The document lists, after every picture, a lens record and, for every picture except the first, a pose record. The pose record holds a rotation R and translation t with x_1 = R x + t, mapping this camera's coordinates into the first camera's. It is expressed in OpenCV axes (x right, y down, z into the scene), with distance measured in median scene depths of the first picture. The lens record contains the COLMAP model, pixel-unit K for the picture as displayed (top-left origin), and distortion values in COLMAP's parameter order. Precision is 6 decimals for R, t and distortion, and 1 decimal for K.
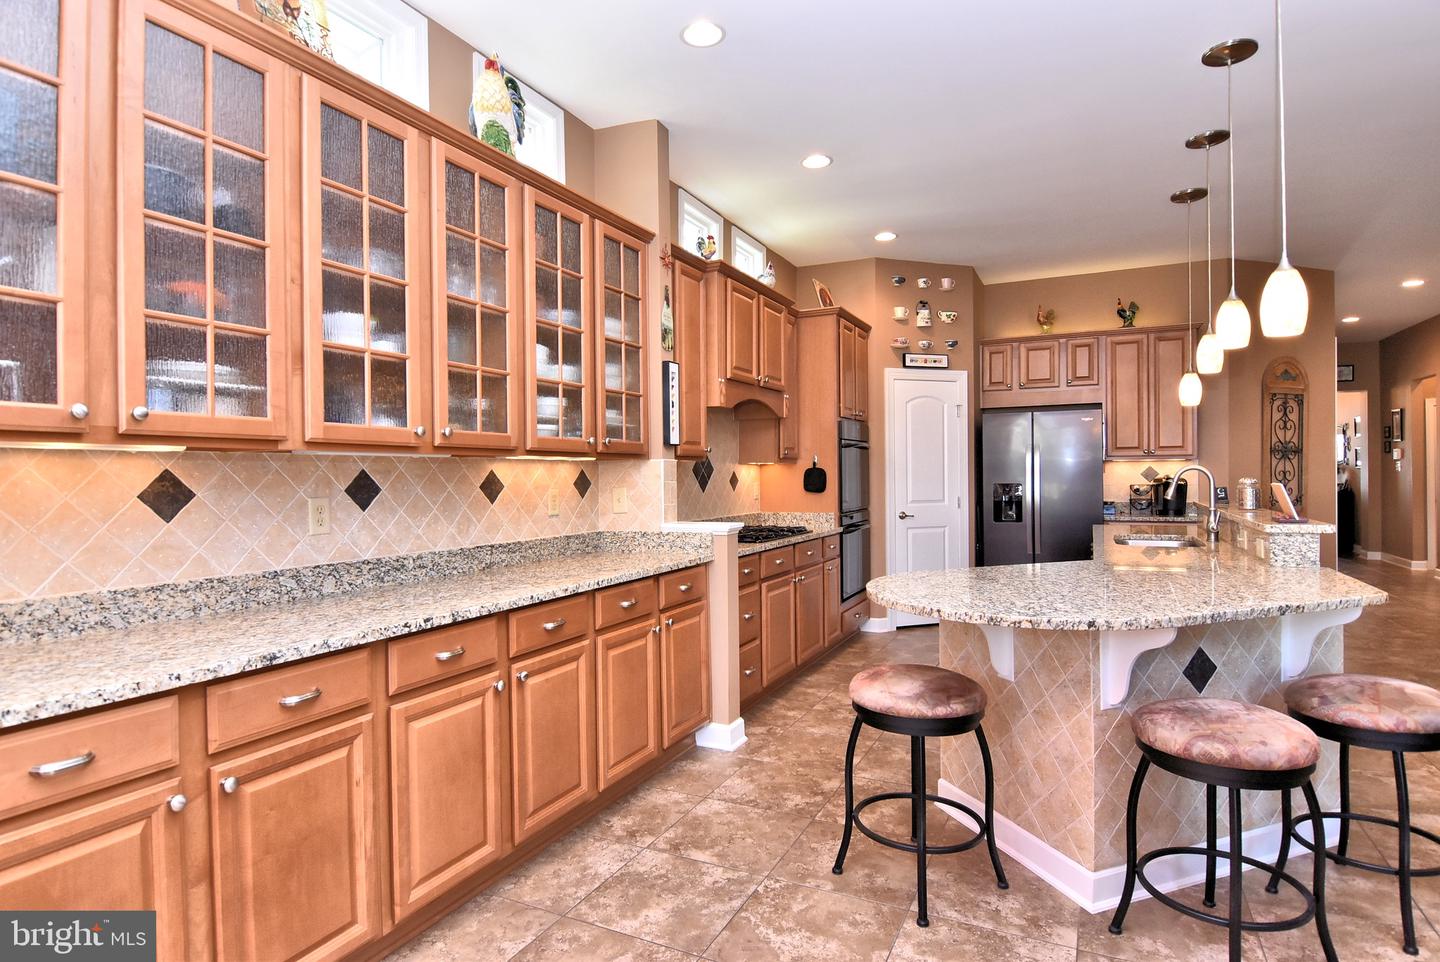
lens RADIAL K [[766.0, 0, 725.1], [0, 766.0, 481.1], [0, 0, 1]] dist [0.002143, -0.016701]
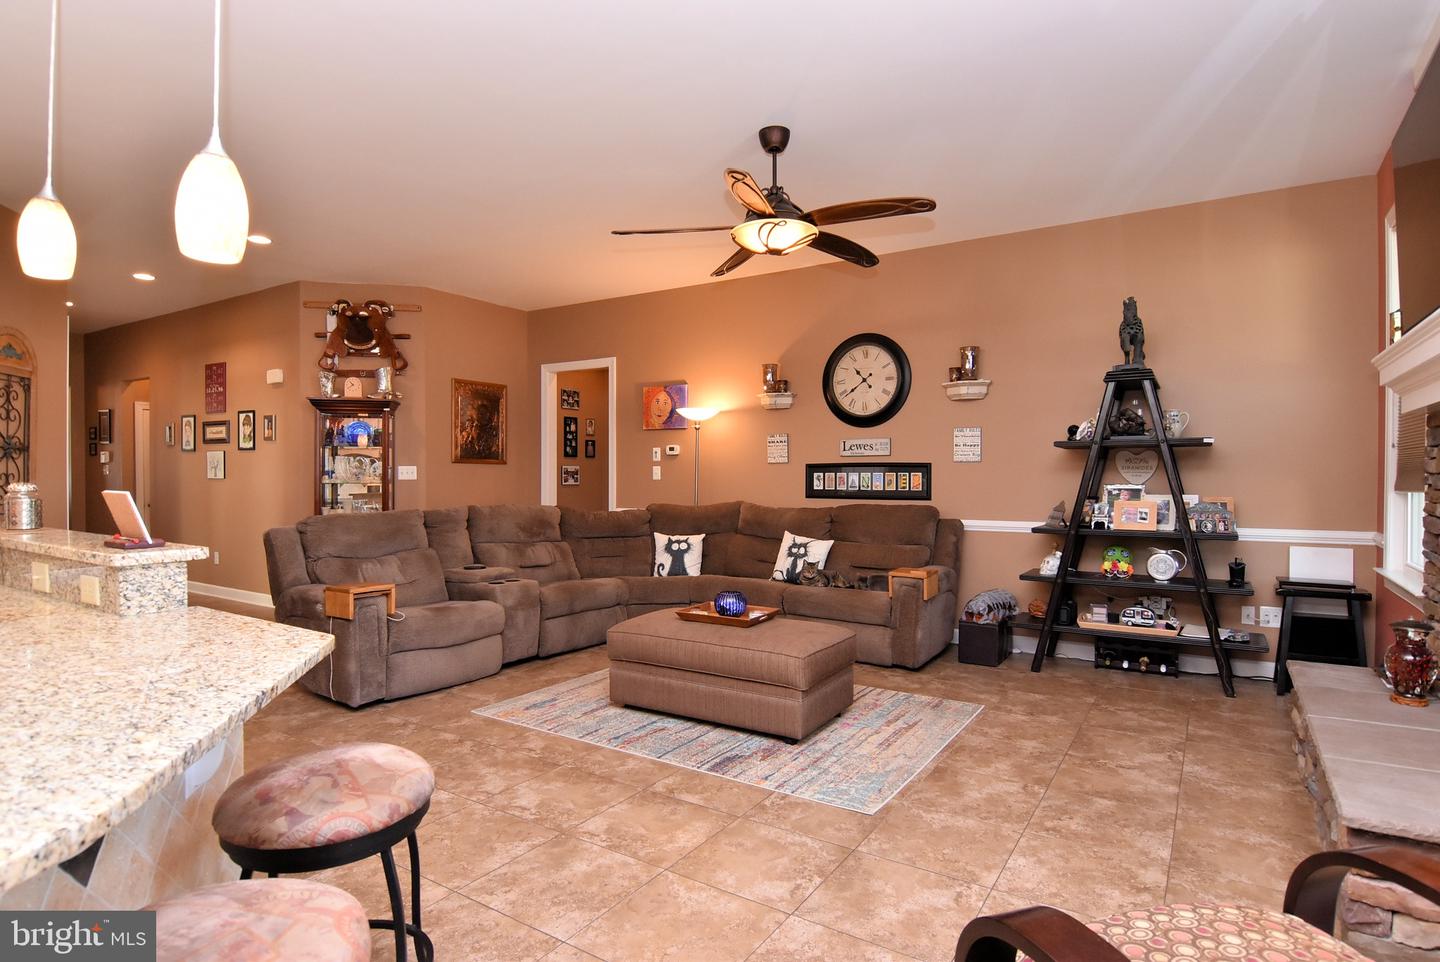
lens RADIAL K [[766.0, 0, 725.1], [0, 766.0, 481.1], [0, 0, 1]] dist [0.002143, -0.016701]
pose [[0.121092, 0.001336, 0.992640, 0.082237], [0.003878, 0.999991, -0.001819, -0.001967], [-0.992634, 0.004069, 0.121086, 0.266881]]
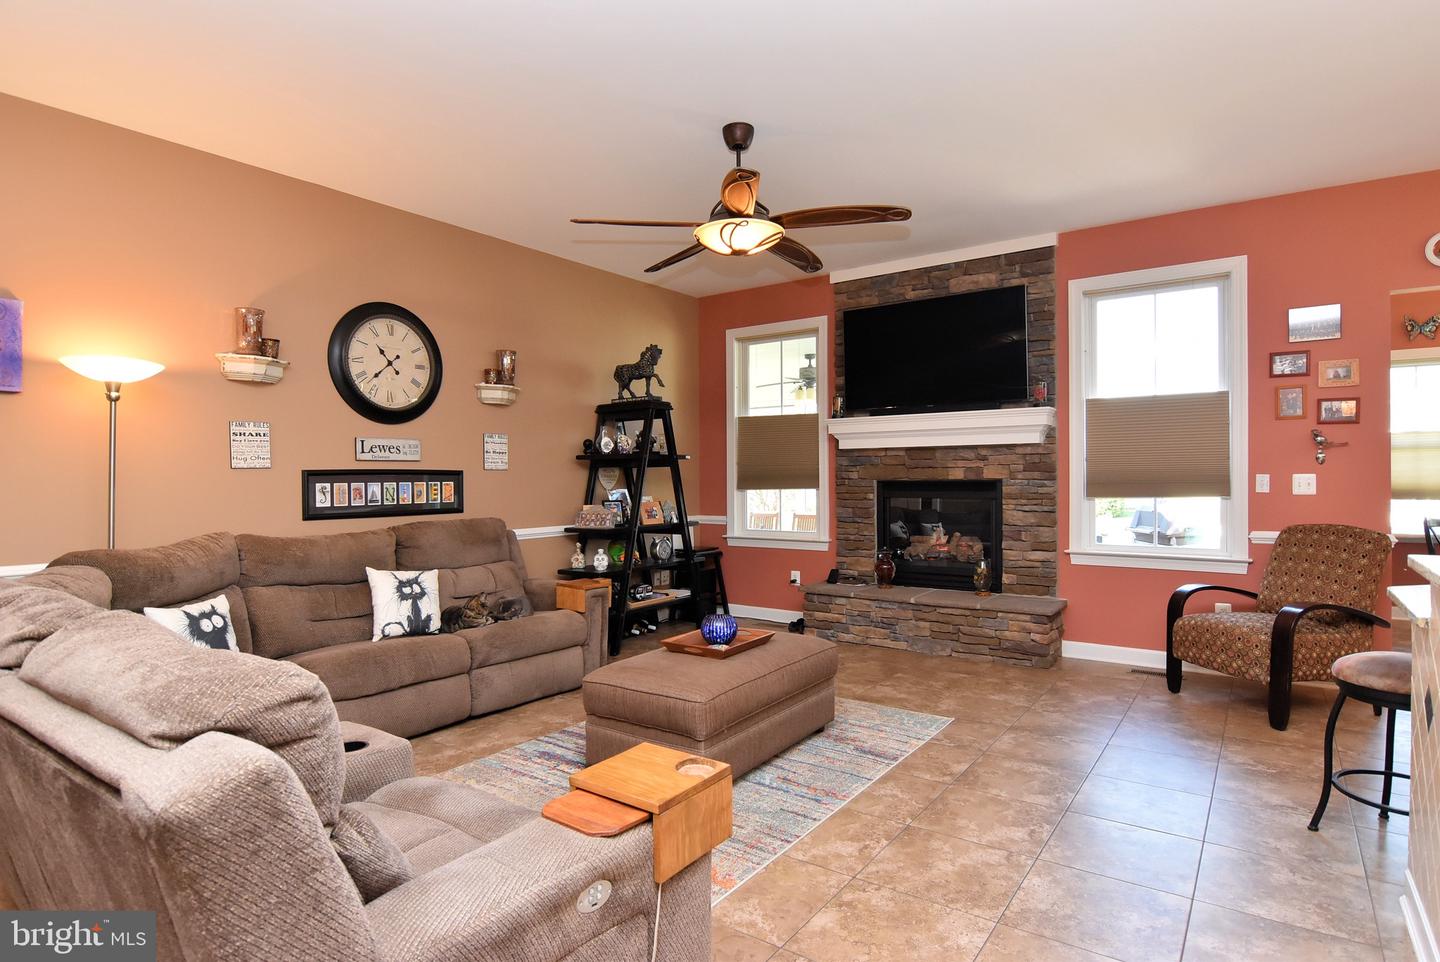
lens RADIAL K [[766.0, 0, 725.1], [0, 766.0, 481.1], [0, 0, 1]] dist [0.002143, -0.016701]
pose [[-0.985753, 0.017441, 0.167292, 0.854149], [0.019071, 0.999785, 0.008147, -0.020311], [-0.167114, 0.011221, -0.985874, 1.178001]]
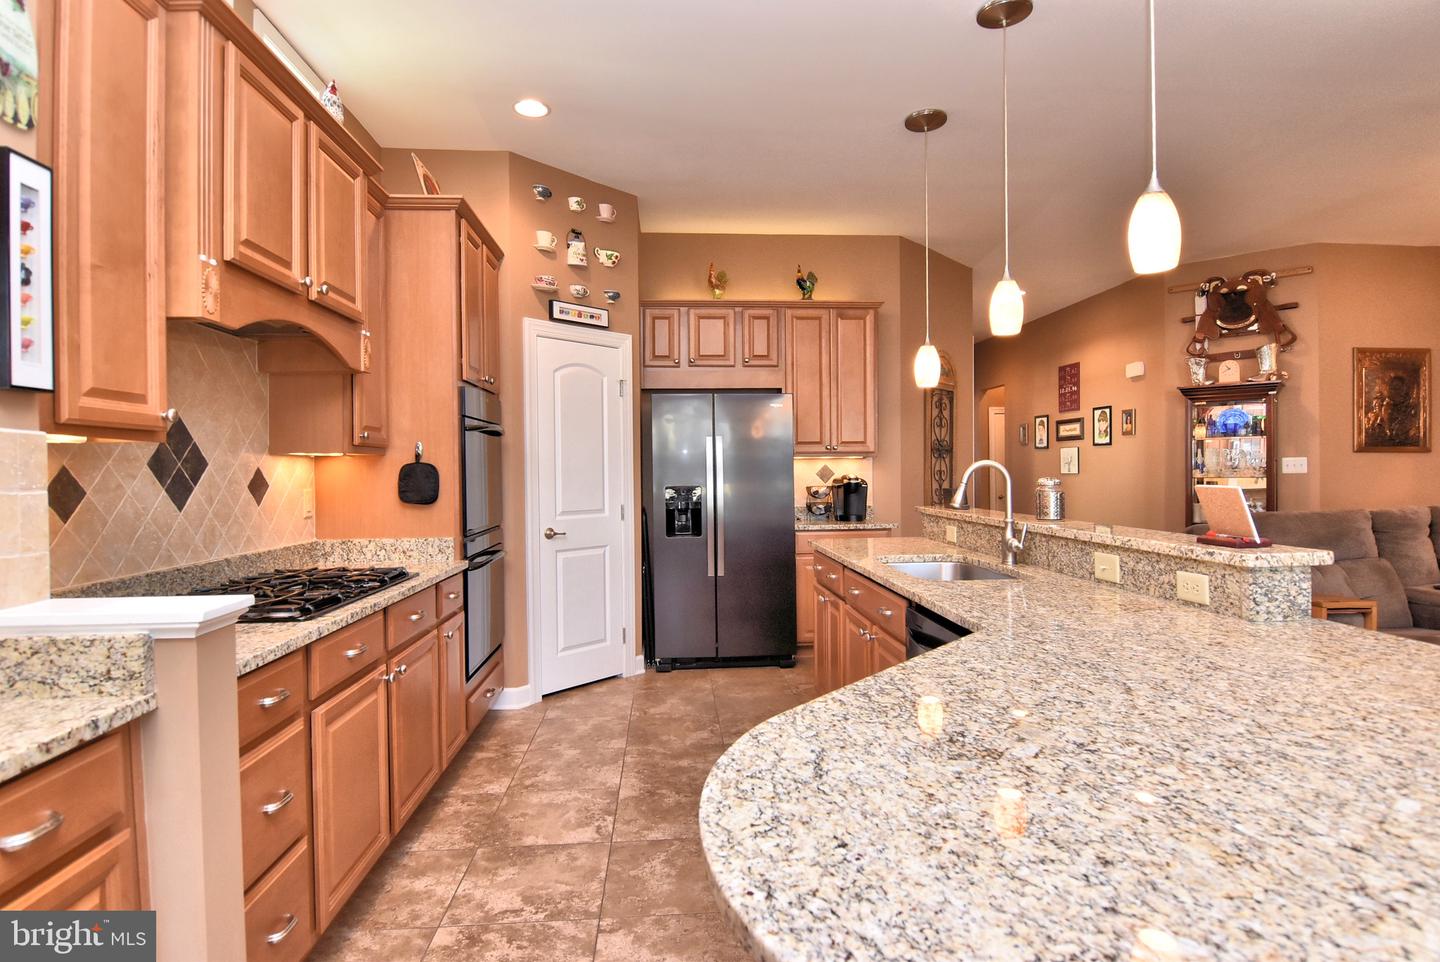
lens RADIAL K [[766.0, 0, 725.1], [0, 766.0, 481.1], [0, 0, 1]] dist [0.002143, -0.016701]
pose [[0.865775, -0.004738, 0.500411, 0.031781], [0.005553, 0.999985, -0.000140, -0.002168], [-0.500402, 0.002900, 0.865788, 0.455164]]
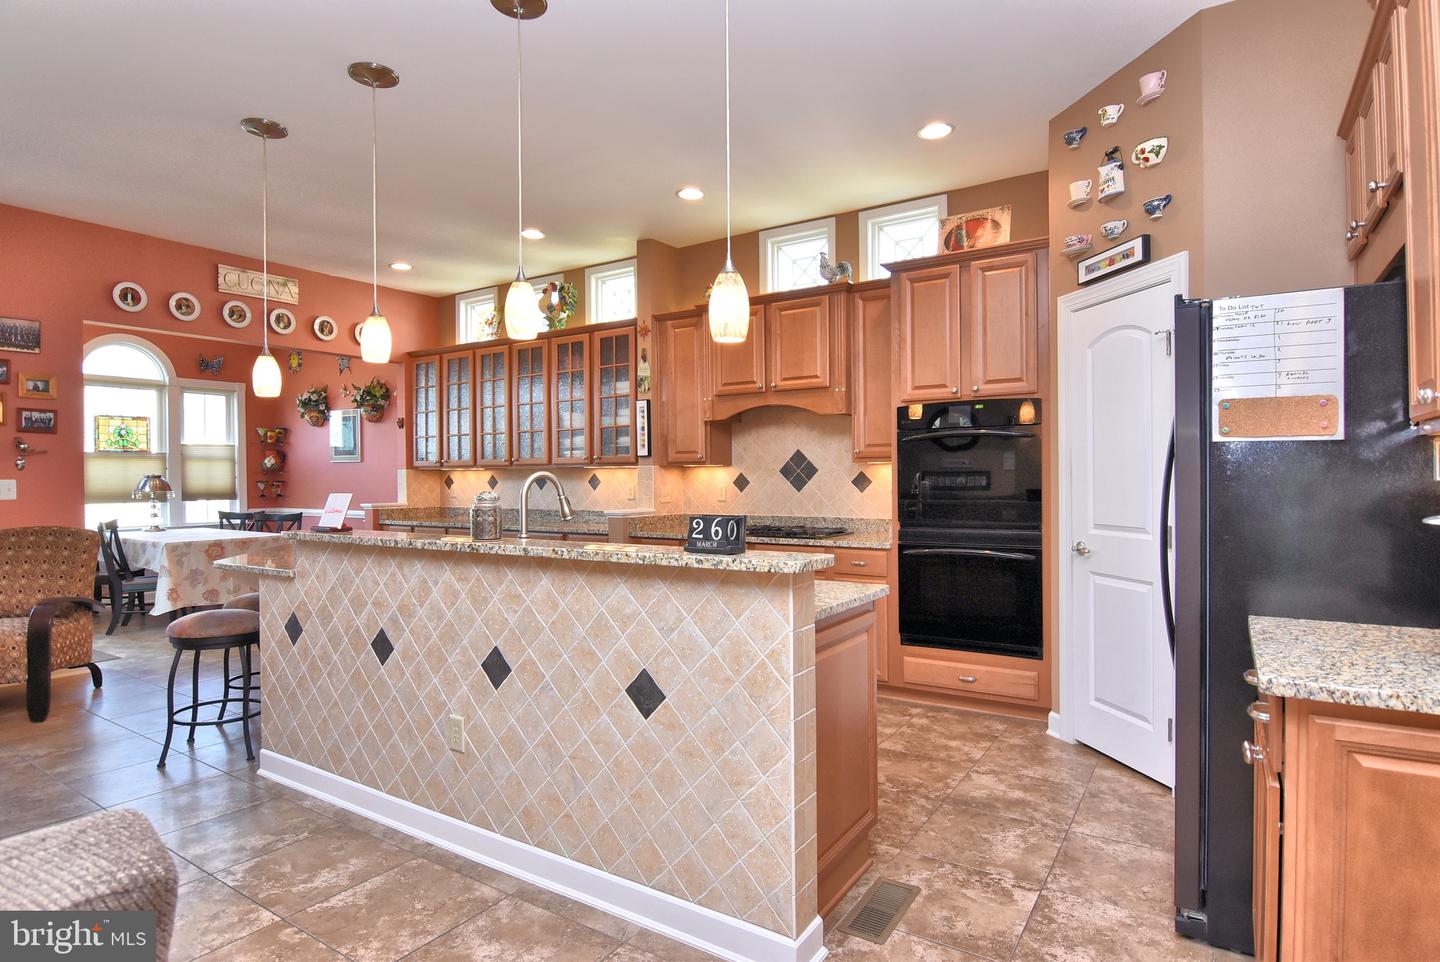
lens RADIAL K [[766.0, 0, 725.1], [0, 766.0, 481.1], [0, 0, 1]] dist [0.002143, -0.016701]
pose [[-0.126576, 0.018725, -0.991780, 1.176739], [0.001665, 0.999824, 0.018664, -0.022854], [0.991956, 0.000711, -0.126585, 1.150619]]
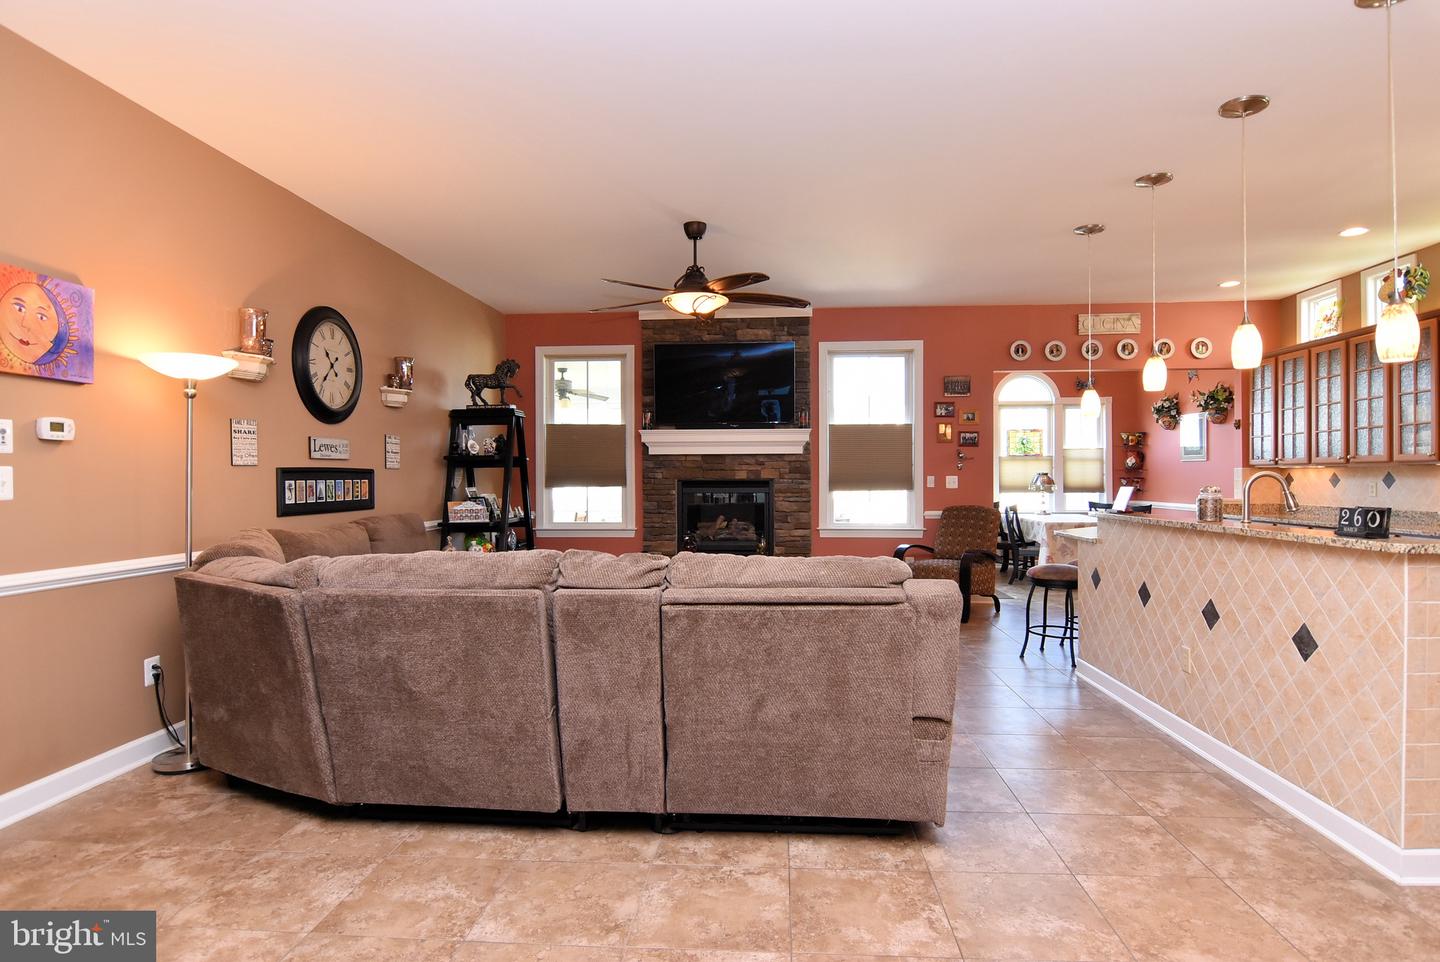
lens RADIAL K [[766.0, 0, 725.1], [0, 766.0, 481.1], [0, 0, 1]] dist [0.002143, -0.016701]
pose [[-0.928698, 0.016487, -0.370470, 1.385029], [0.011700, 0.999817, 0.015164, -0.027574], [0.370652, 0.009748, -0.928721, 1.451957]]
